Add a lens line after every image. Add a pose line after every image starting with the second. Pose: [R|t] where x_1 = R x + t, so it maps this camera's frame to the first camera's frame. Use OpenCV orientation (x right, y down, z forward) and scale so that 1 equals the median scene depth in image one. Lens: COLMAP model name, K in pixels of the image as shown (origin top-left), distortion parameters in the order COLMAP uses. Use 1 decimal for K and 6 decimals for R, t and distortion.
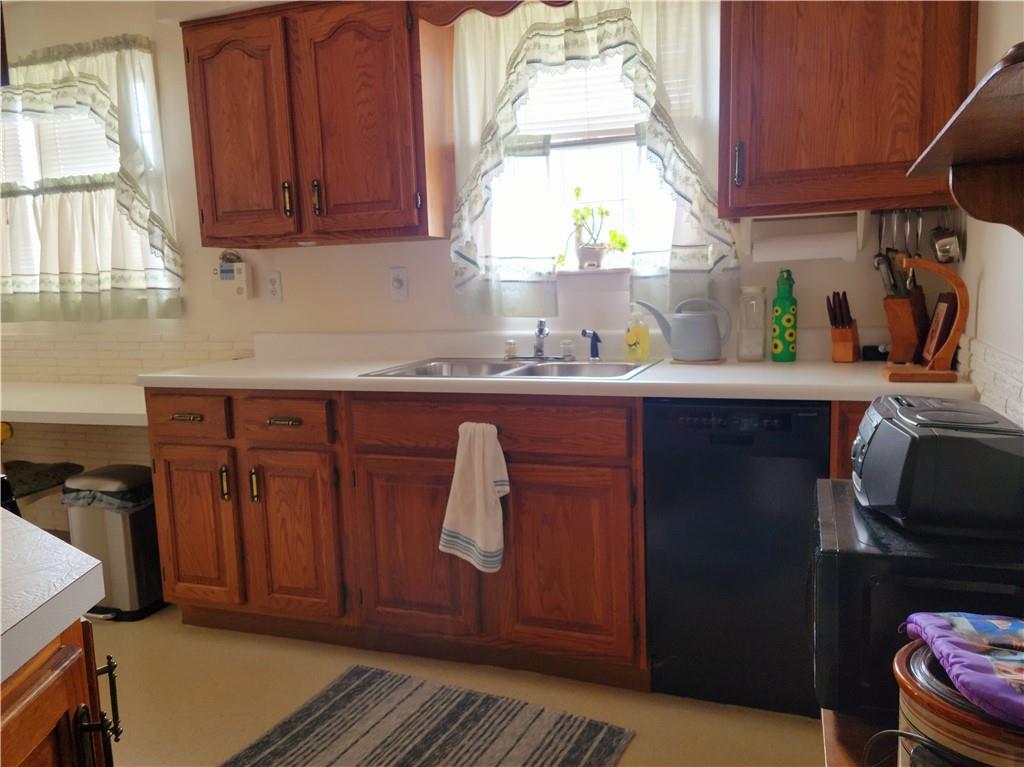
lens RADIAL K [[833.1, 0, 512.0], [0, 833.1, 383.5], [0, 0, 1]] dist [0.033676, 0.001316]
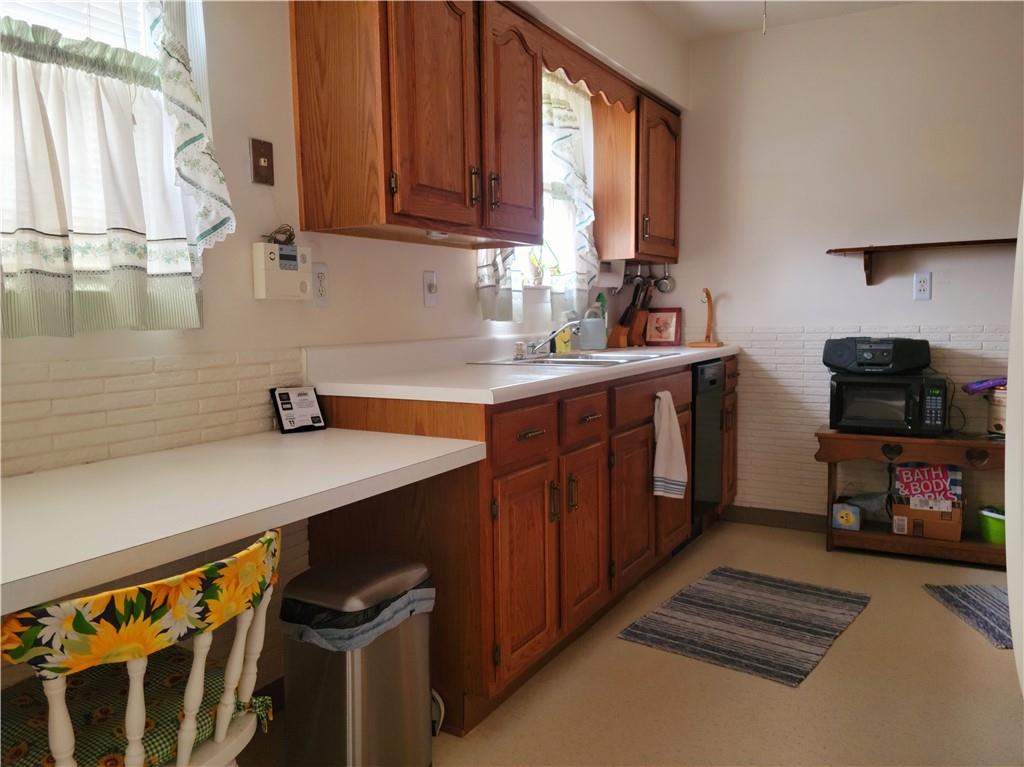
lens RADIAL K [[791.1, 0, 511.5], [0, 791.1, 365.0], [0, 0, 1]] dist [0.000118, -0.003733]
pose [[0.163258, -0.037409, 0.985874, -1.123986], [0.127716, 0.991674, 0.016479, -0.041139], [-0.978282, 0.123221, 0.166677, 0.860217]]
